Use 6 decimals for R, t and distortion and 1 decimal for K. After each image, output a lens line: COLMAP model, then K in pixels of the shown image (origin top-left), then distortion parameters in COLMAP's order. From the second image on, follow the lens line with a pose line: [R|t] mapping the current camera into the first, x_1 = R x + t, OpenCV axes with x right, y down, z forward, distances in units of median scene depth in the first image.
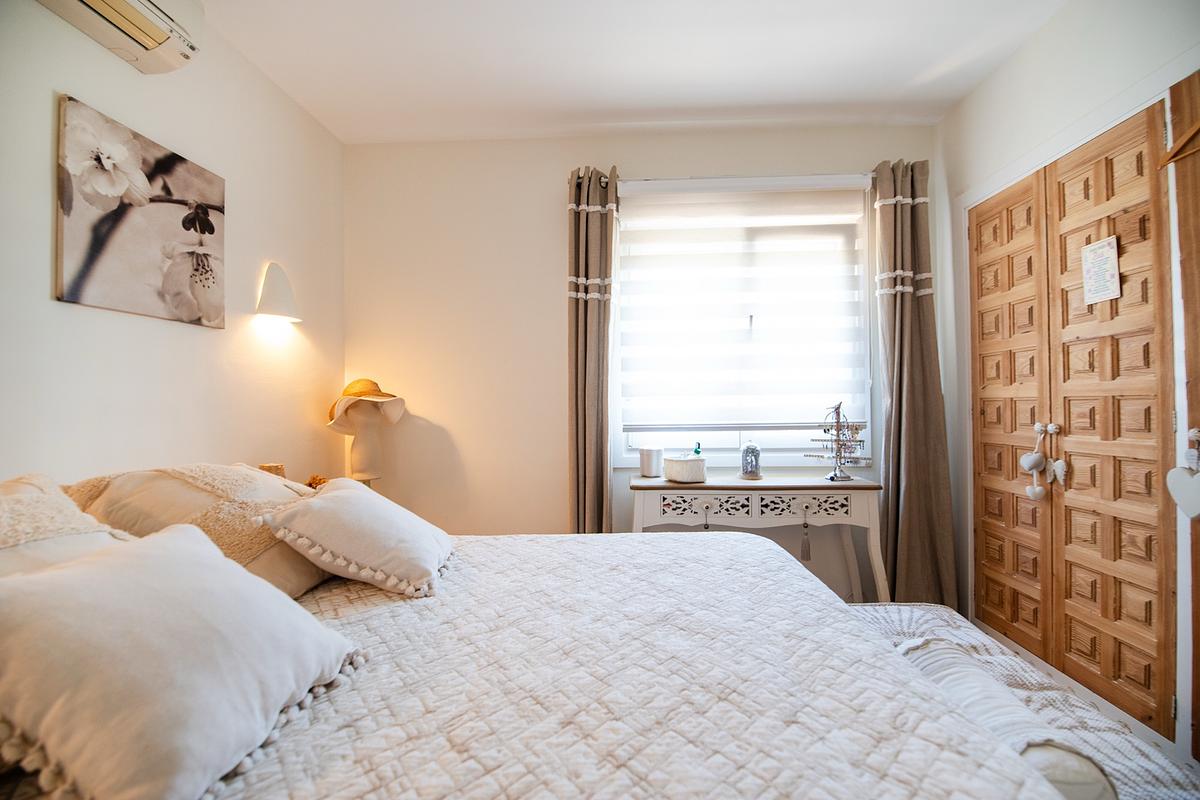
lens RADIAL K [[529.2, 0, 601.5], [0, 529.2, 399.2], [0, 0, 1]] dist [-0.006253, -0.005053]
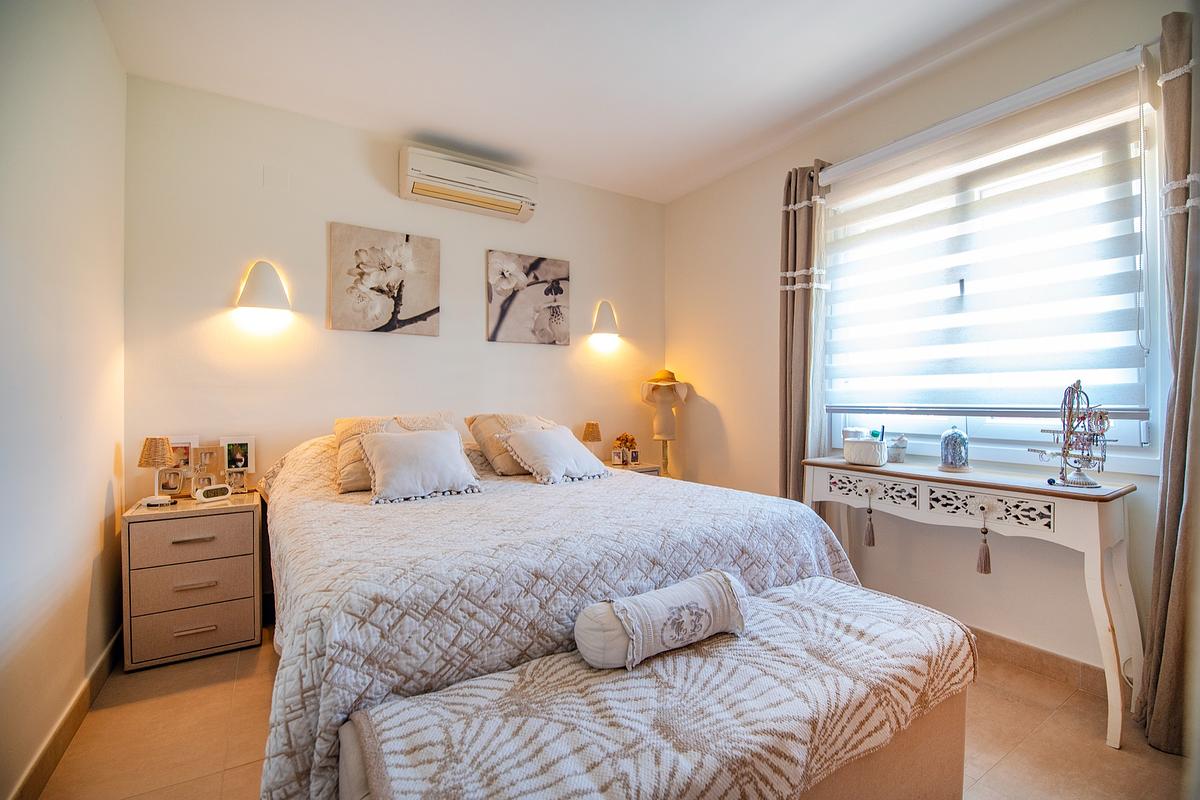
lens RADIAL K [[529.2, 0, 594.6], [0, 529.2, 403.0], [0, 0, 1]] dist [-0.006253, -0.005053]
pose [[0.567080, 0.019024, -0.823443, 0.704528], [0.006067, 0.999610, 0.027273, 0.013157], [0.823640, -0.020462, 0.566743, 0.036554]]
